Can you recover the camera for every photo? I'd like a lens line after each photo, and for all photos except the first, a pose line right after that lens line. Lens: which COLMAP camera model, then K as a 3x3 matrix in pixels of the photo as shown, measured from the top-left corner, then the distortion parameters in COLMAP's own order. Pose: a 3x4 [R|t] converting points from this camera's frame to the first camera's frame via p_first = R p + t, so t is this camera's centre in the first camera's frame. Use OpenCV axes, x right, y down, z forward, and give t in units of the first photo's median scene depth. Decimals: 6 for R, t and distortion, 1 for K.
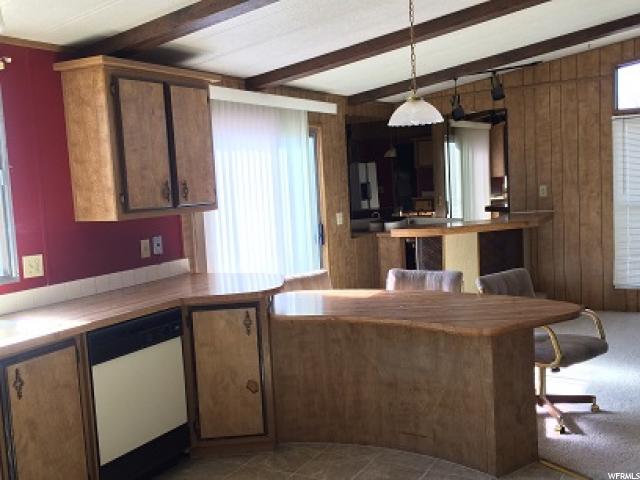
lens RADIAL K [[678.8, 0, 321.3], [0, 678.8, 244.4], [0, 0, 1]] dist [0.083075, 0.000000]
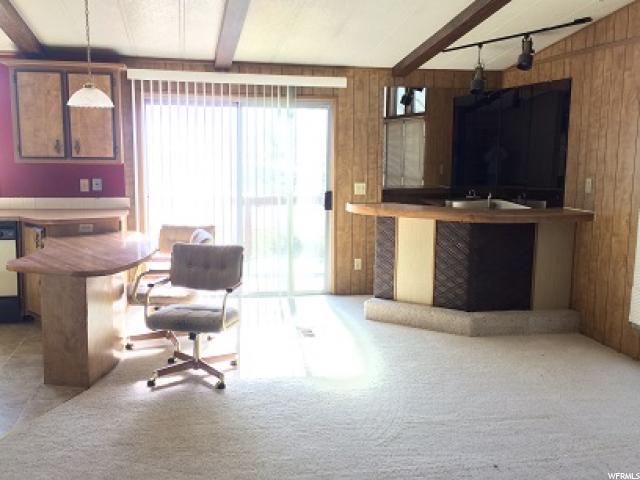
lens RADIAL K [[678.8, 0, 321.5], [0, 678.8, 237.3], [0, 0, 1]] dist [0.083075, 0.000000]
pose [[0.645827, 0.168933, -0.744560, 0.817914], [-0.125176, 0.985446, 0.115011, -0.080851], [0.753152, 0.018924, 0.657574, 0.287543]]
